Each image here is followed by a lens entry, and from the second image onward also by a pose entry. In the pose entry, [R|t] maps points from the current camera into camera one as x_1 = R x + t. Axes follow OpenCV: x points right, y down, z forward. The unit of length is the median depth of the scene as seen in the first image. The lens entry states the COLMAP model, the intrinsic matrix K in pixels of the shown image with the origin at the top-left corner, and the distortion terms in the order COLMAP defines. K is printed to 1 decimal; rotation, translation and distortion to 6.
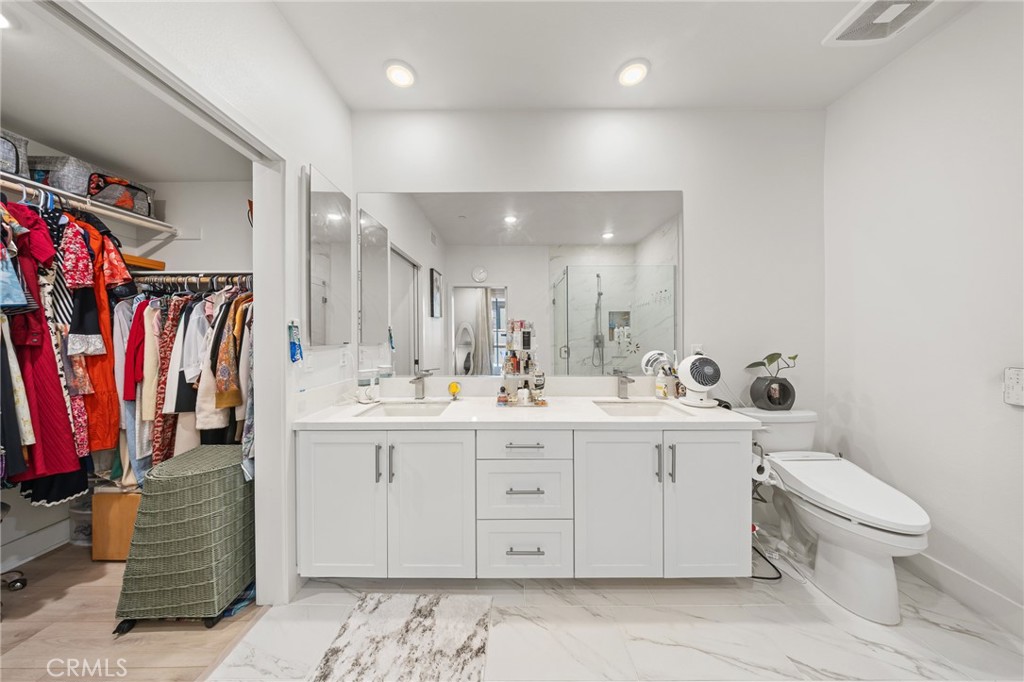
lens RADIAL K [[296.7, 0, 510.9], [0, 296.7, 336.4], [0, 0, 1]] dist [-0.005543, -0.000196]
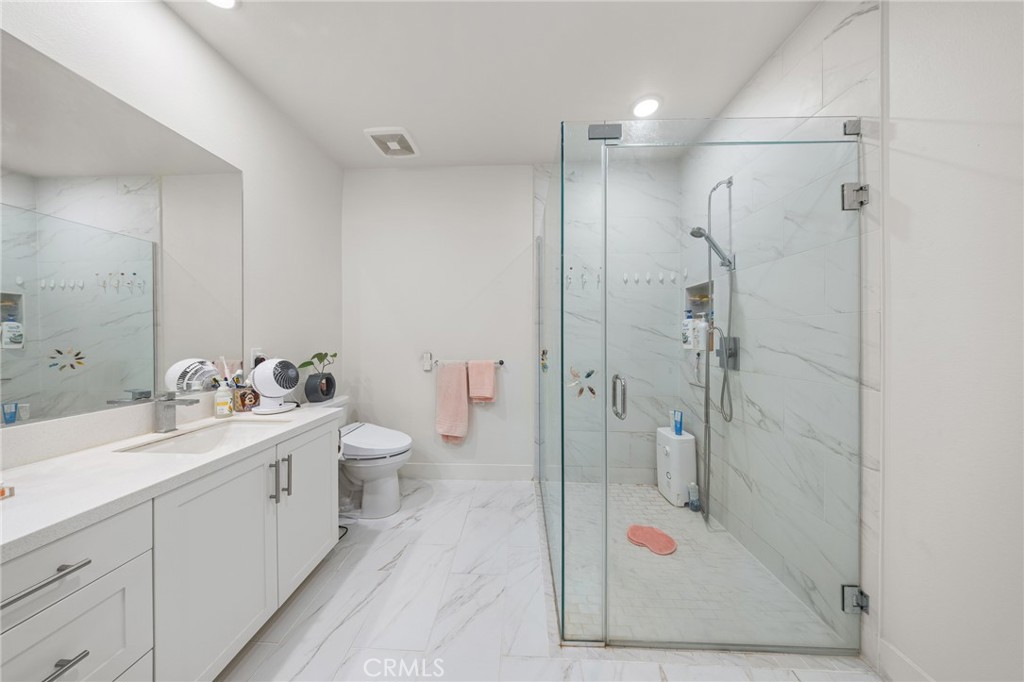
lens RADIAL K [[296.7, 0, 509.4], [0, 296.7, 338.4], [0, 0, 1]] dist [-0.005543, -0.000196]
pose [[0.032732, -0.001663, 0.999463, -0.293419], [0.005297, 0.999985, 0.001490, 0.000404], [-0.999450, 0.005246, 0.032740, 0.226229]]
